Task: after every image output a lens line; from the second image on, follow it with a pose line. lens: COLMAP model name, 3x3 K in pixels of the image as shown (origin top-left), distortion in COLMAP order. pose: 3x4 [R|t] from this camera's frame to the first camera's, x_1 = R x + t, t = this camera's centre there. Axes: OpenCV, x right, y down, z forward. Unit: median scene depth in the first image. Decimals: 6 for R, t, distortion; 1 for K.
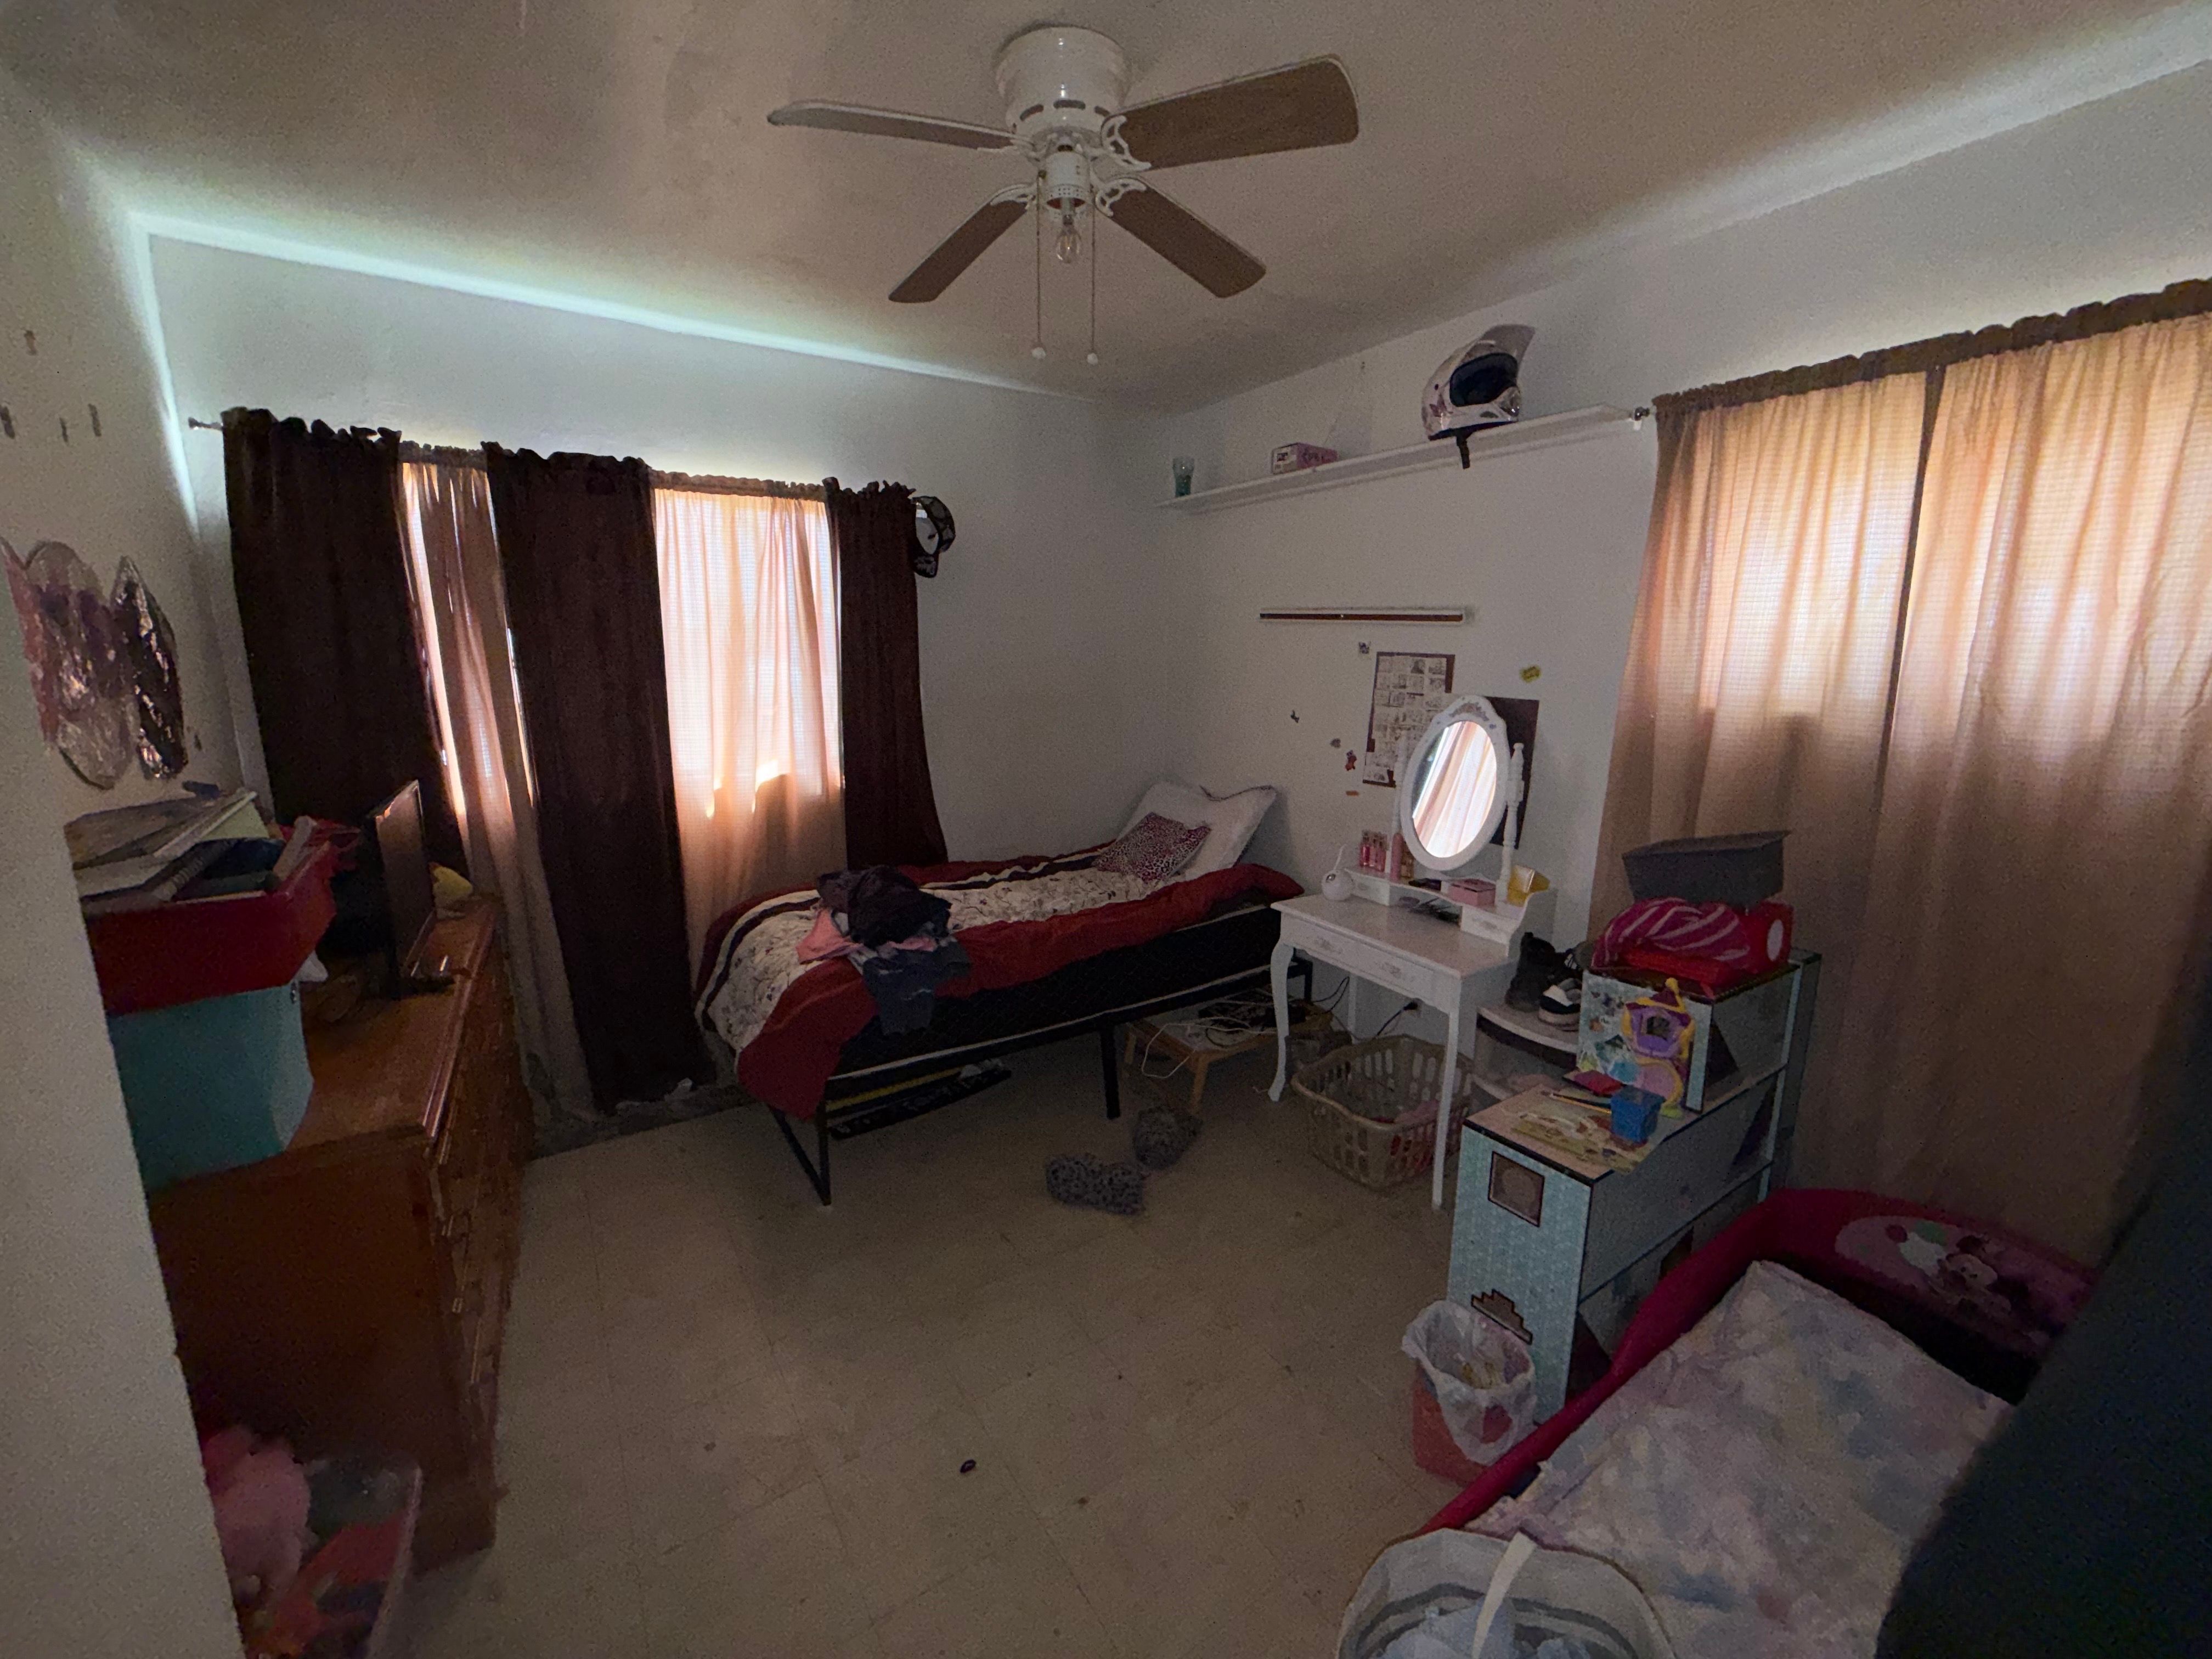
lens RADIAL K [[887.4, 0, 1103.1], [0, 887.4, 823.8], [0, 0, 1]] dist [0.000290, 0.000411]
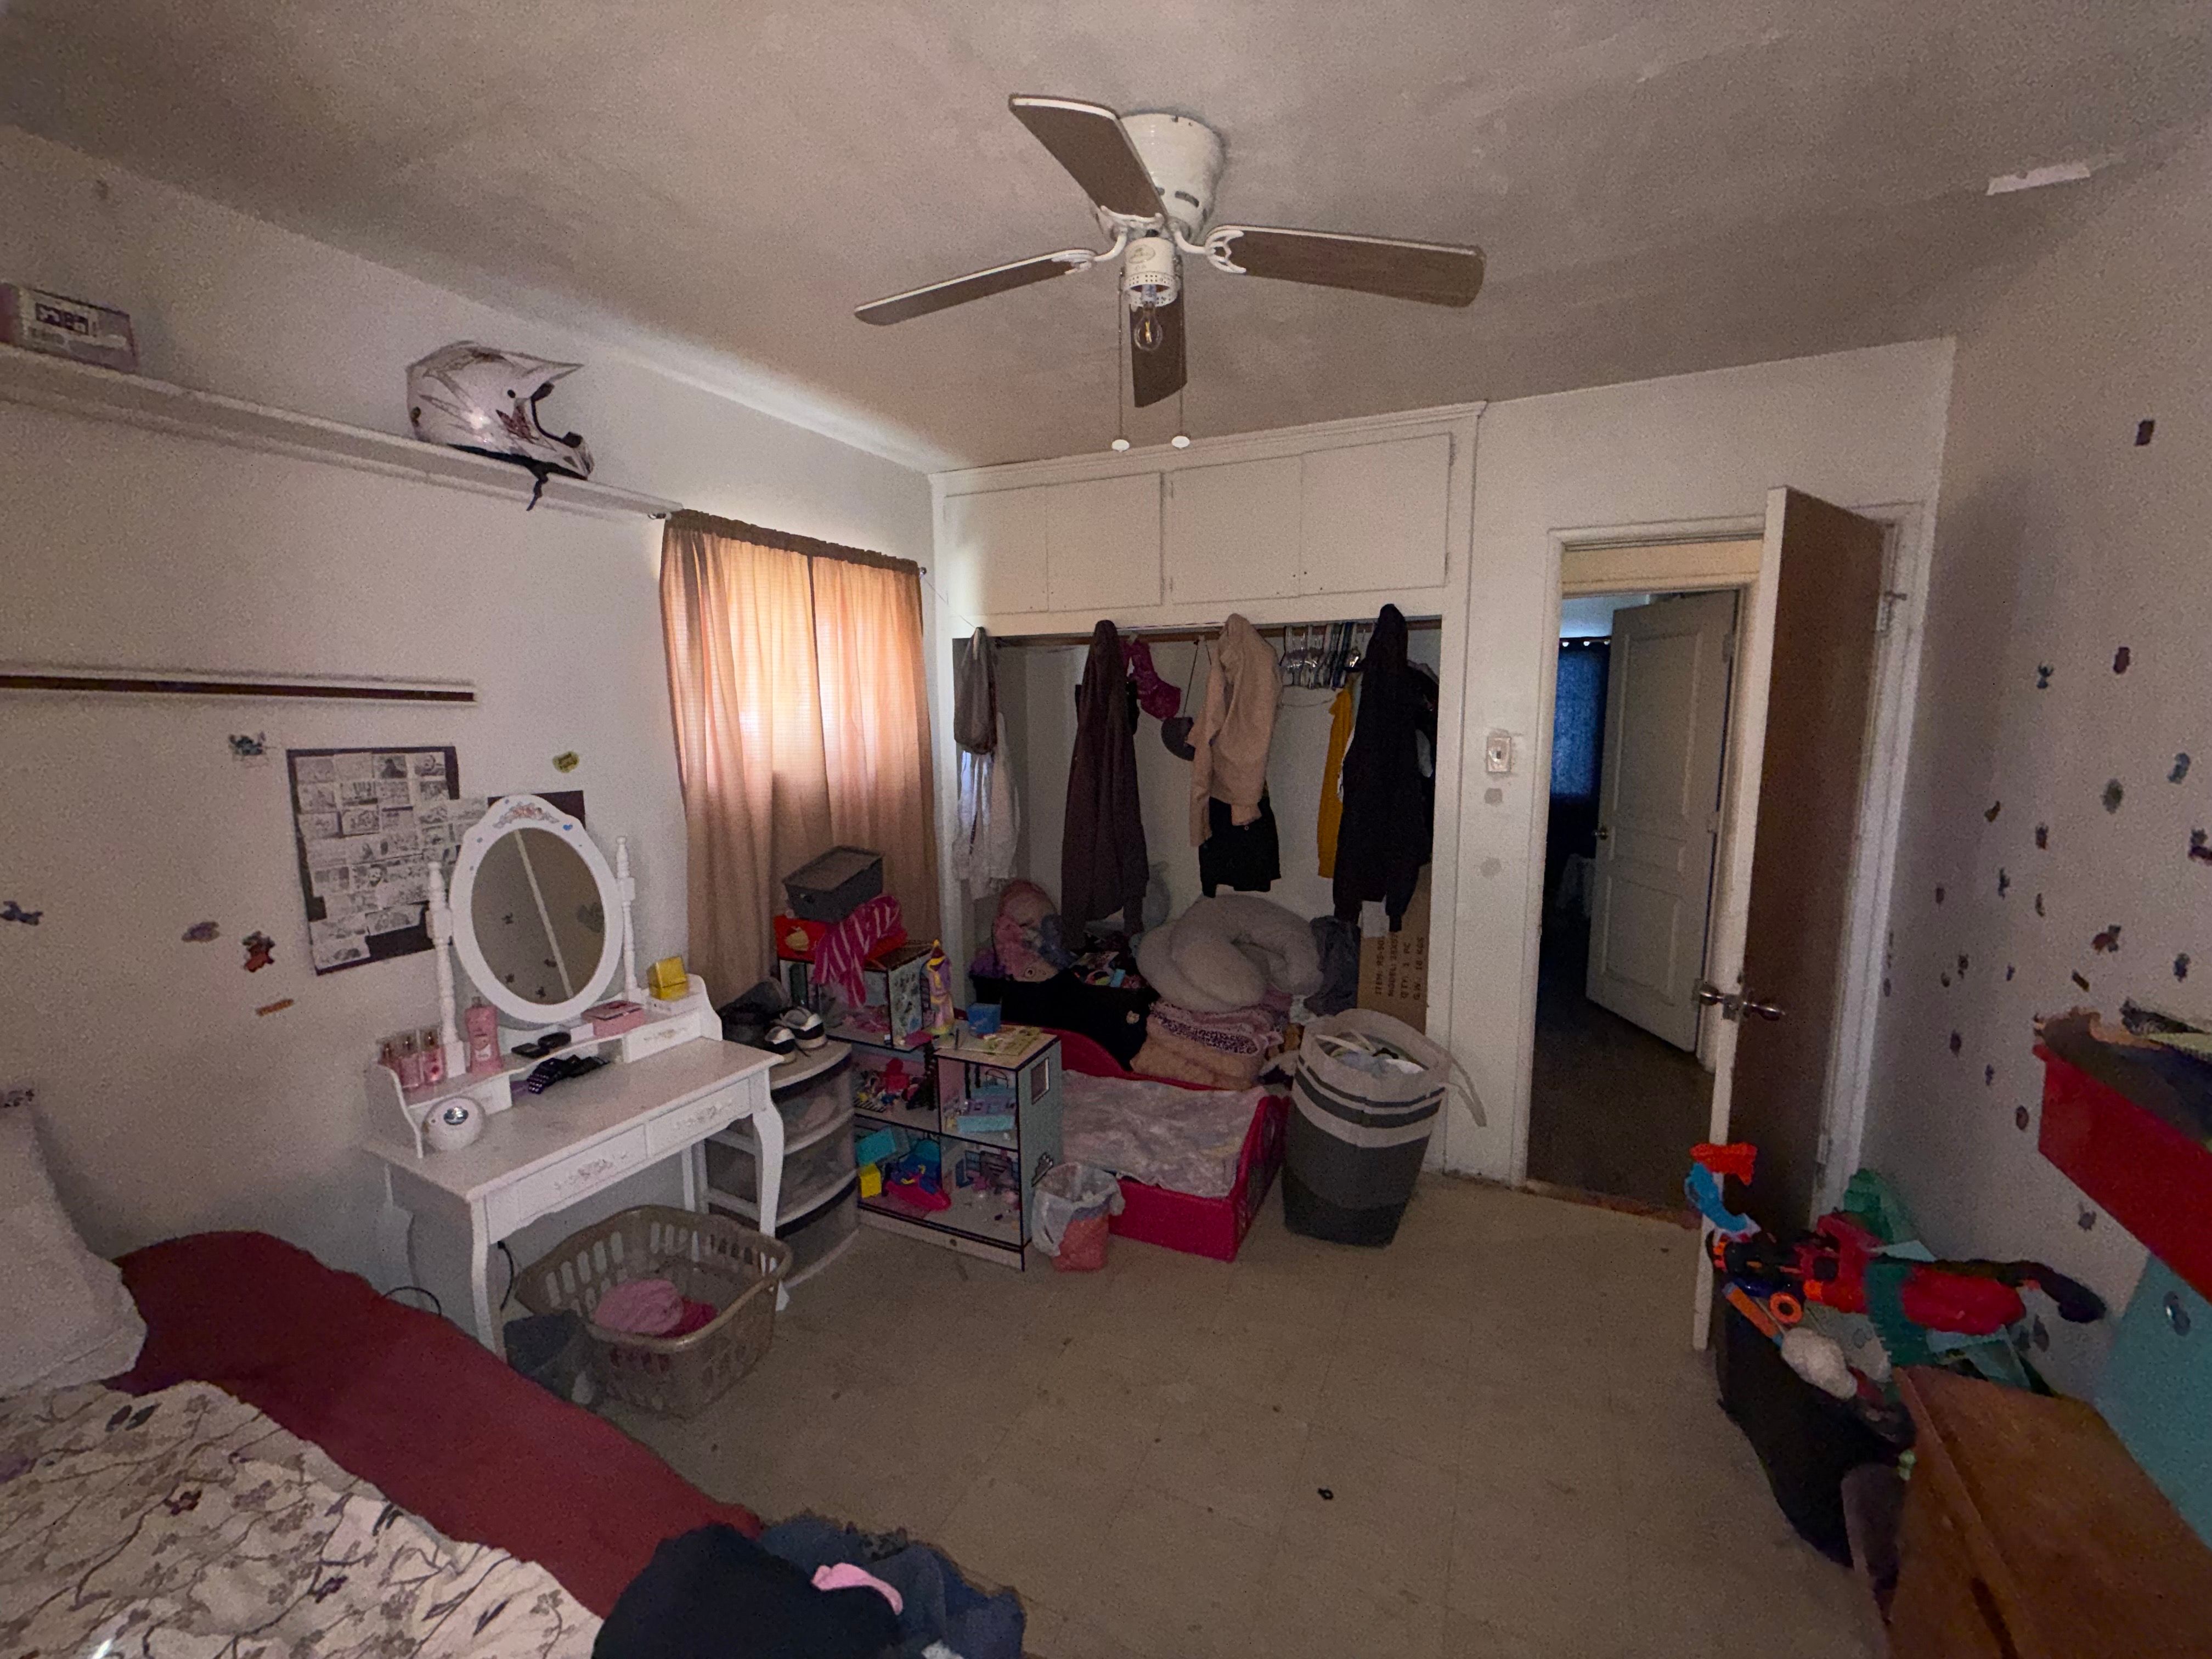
lens RADIAL K [[887.4, 0, 1103.1], [0, 887.4, 823.8], [0, 0, 1]] dist [0.000290, 0.000411]
pose [[-0.523570, -0.120901, 0.843361, -0.490901], [0.167253, 0.956033, 0.240886, -0.213545], [-0.835405, 0.267176, -0.480329, 0.912895]]
